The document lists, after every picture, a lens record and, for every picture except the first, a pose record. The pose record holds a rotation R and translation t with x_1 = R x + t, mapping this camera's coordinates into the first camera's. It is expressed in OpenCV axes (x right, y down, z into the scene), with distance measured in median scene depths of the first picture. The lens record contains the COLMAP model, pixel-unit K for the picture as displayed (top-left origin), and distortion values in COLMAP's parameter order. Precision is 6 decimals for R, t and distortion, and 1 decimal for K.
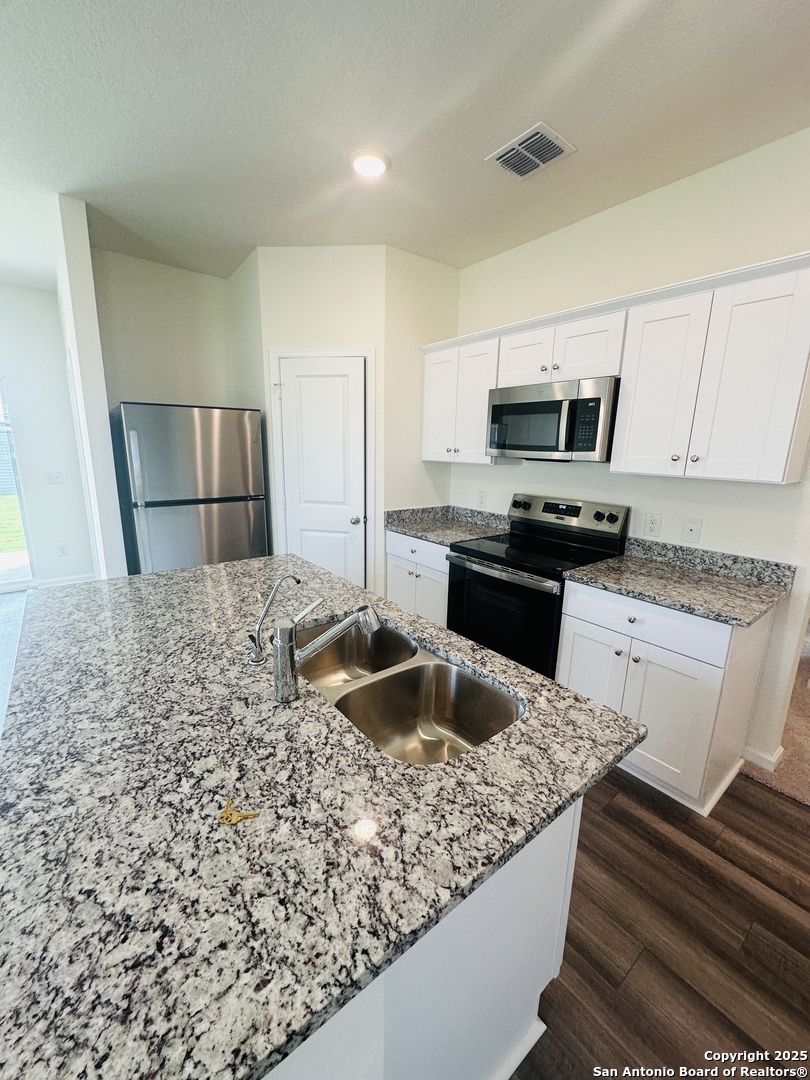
lens RADIAL K [[434.4, 0, 407.4], [0, 434.4, 542.7], [0, 0, 1]] dist [0.003601, -0.000042]
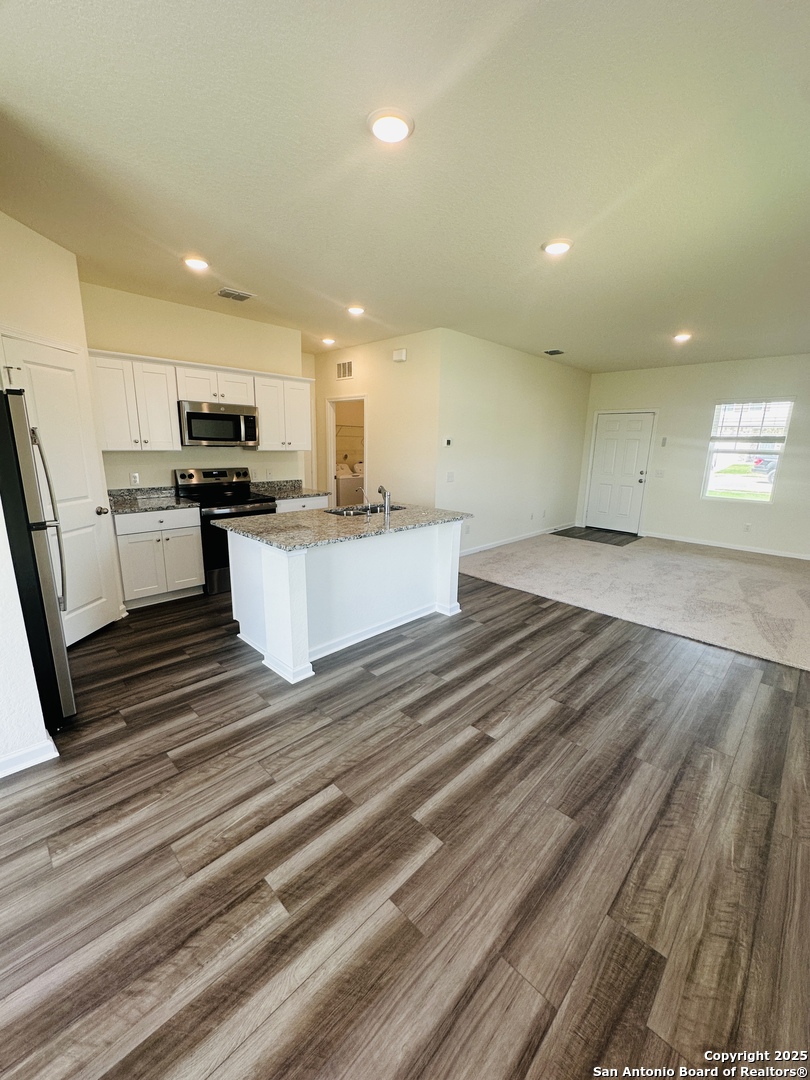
lens RADIAL K [[434.4, 0, 407.6], [0, 434.4, 538.8], [0, 0, 1]] dist [0.003601, -0.000042]
pose [[-0.130072, -0.246549, 0.960362, -1.646638], [0.193640, 0.943622, 0.268479, -0.169334], [-0.972412, 0.220886, -0.074997, 0.495216]]
